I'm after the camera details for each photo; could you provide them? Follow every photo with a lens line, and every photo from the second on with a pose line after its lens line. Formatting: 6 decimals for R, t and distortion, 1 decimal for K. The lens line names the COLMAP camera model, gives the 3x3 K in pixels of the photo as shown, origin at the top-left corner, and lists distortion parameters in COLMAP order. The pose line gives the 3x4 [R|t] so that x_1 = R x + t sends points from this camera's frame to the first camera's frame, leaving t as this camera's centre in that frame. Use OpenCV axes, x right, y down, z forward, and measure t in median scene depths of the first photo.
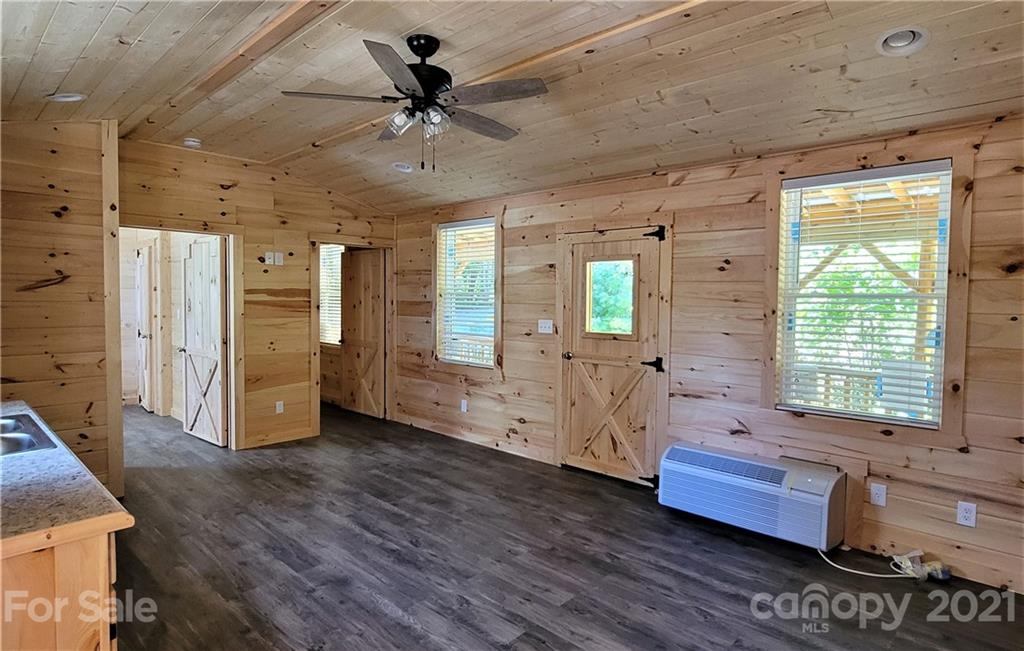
lens RADIAL K [[562.7, 0, 512.9], [0, 562.7, 323.5], [0, 0, 1]] dist [-0.002205, -0.000225]
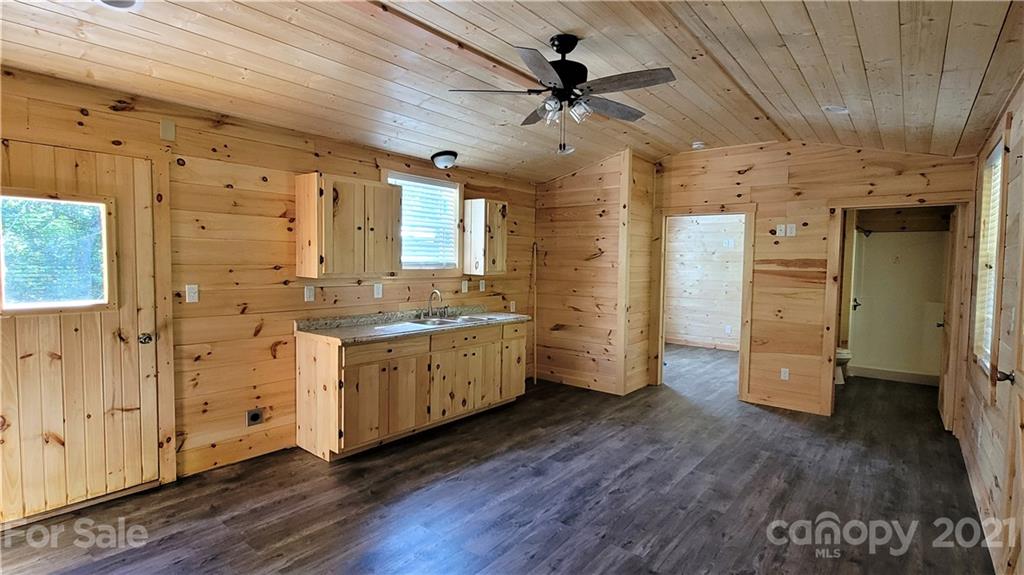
lens RADIAL K [[488.9, 0, 513.1], [0, 488.9, 286.6], [0, 0, 1]] dist [-0.006429, -0.000336]
pose [[0.078913, 0.041199, -0.996030, 0.521008], [-0.064455, 0.997266, 0.036143, -0.013630], [0.994796, 0.061347, 0.081352, 0.512540]]
